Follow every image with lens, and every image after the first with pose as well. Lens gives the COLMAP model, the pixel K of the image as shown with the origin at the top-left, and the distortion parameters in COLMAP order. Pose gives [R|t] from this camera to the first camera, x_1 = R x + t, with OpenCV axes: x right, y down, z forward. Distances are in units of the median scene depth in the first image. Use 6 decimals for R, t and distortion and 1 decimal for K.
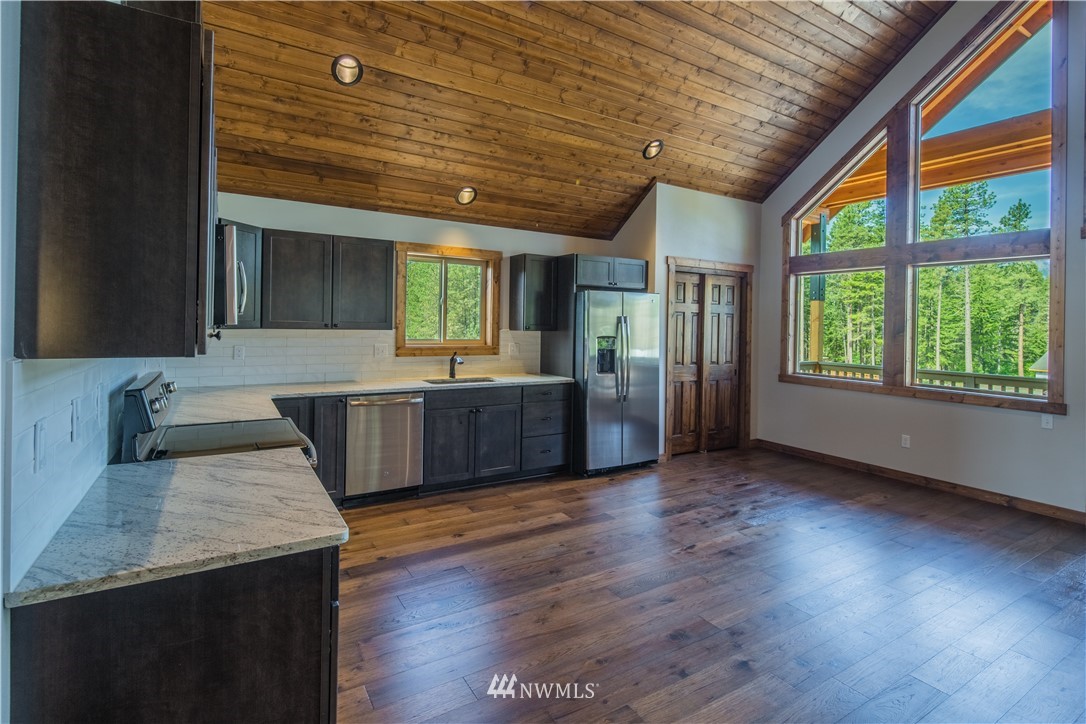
lens RADIAL K [[525.3, 0, 542.5], [0, 525.3, 323.0], [0, 0, 1]] dist [0.007918, -0.007220]
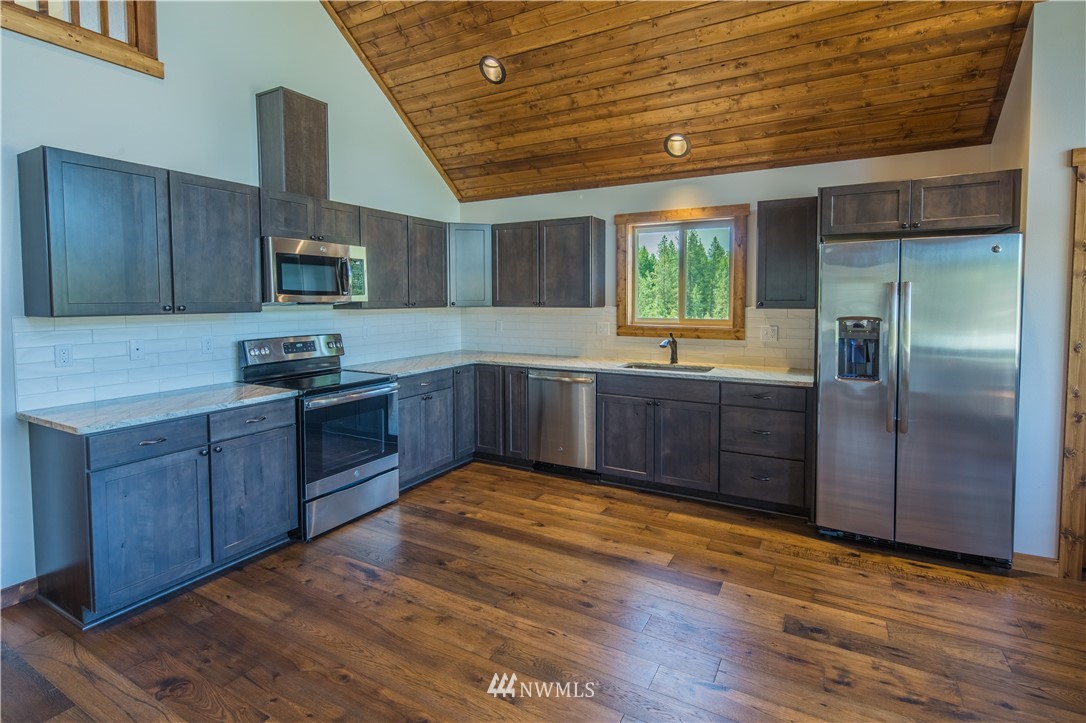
lens RADIAL K [[525.3, 0, 542.5], [0, 525.3, 322.5], [0, 0, 1]] dist [0.007918, -0.007220]
pose [[0.490850, 0.019421, -0.871028, 0.533167], [0.010423, 0.999549, 0.028160, 0.012681], [0.871182, -0.022901, 0.490426, 0.448948]]
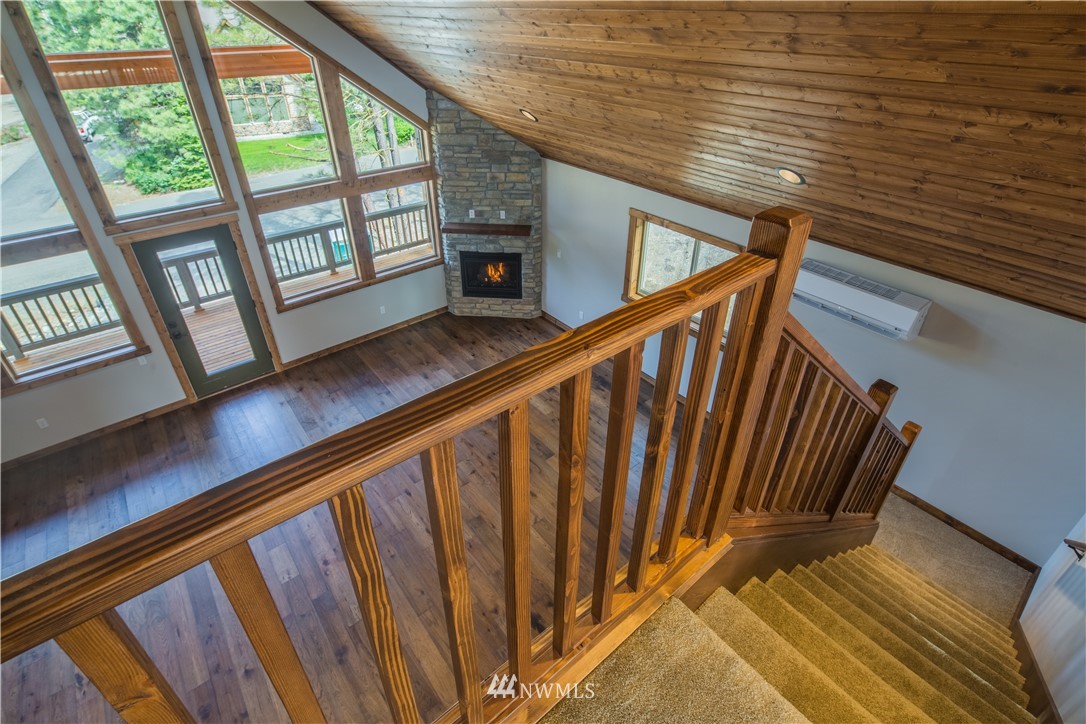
lens RADIAL K [[525.3, 0, 542.5], [0, 525.3, 323.0], [0, 0, 1]] dist [0.007918, -0.007220]
pose [[-0.130582, -0.529144, 0.838424, -0.297168], [-0.004276, 0.845958, 0.533233, -0.618681], [-0.991428, 0.066046, -0.112729, 0.079297]]
